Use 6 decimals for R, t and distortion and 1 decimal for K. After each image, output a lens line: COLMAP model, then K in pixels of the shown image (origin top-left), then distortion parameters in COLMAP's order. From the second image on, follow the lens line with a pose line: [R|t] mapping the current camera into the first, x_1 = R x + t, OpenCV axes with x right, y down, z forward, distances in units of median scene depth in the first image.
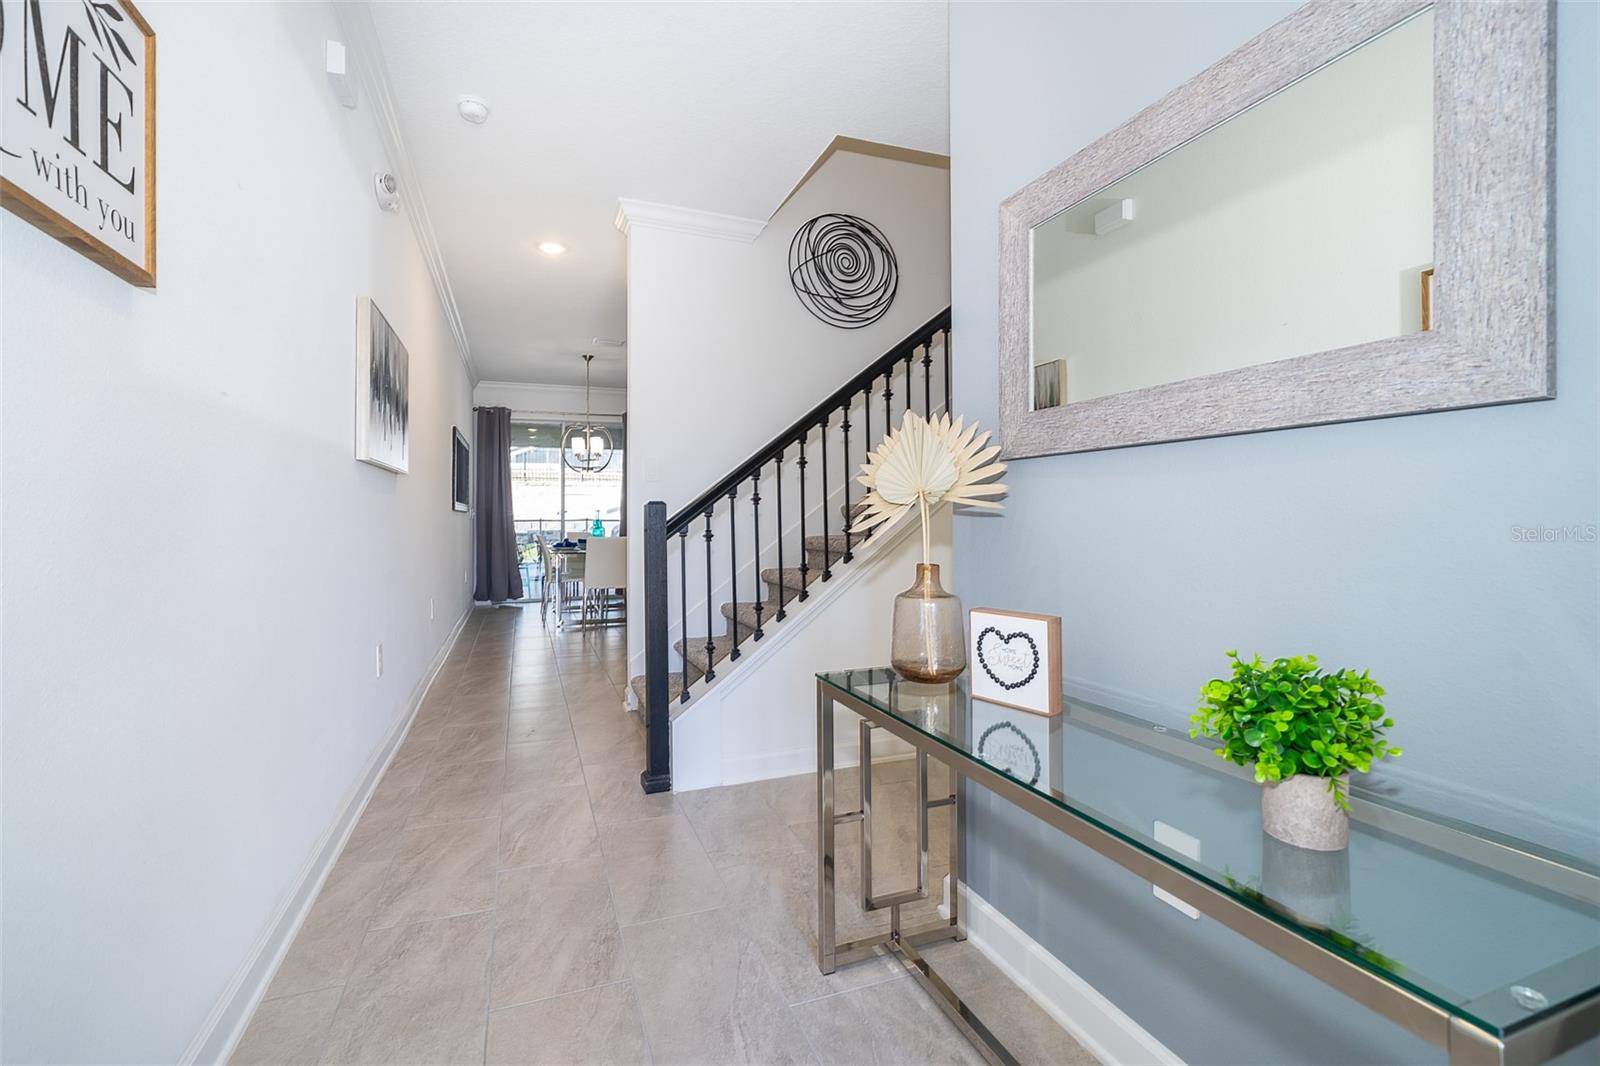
lens RADIAL K [[673.1, 0, 800.1], [0, 673.1, 524.7], [0, 0, 1]] dist [-0.001974, -0.000111]
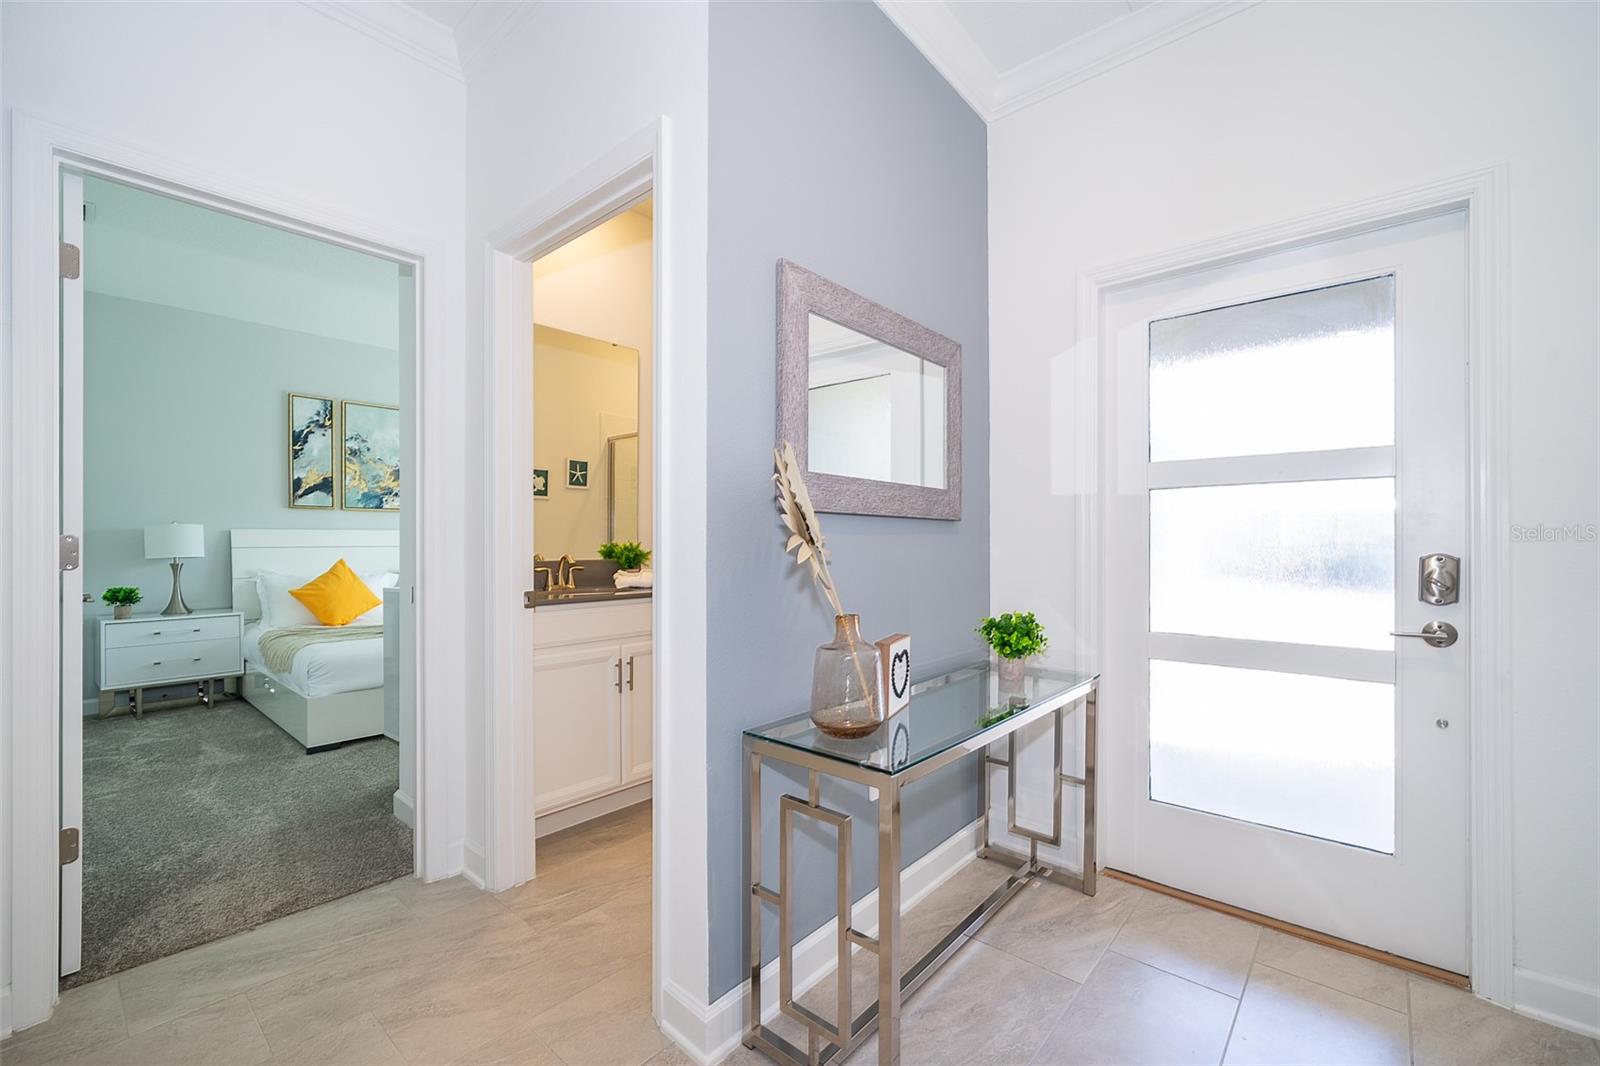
lens RADIAL K [[664.3, 0, 800.2], [0, 664.3, 543.5], [0, 0, 1]] dist [-0.001081, -0.000092]
pose [[-0.443982, -0.003388, 0.896029, -0.822433], [0.003804, 0.999977, 0.005667, -0.065667], [-0.896028, 0.005925, -0.443959, 1.895186]]
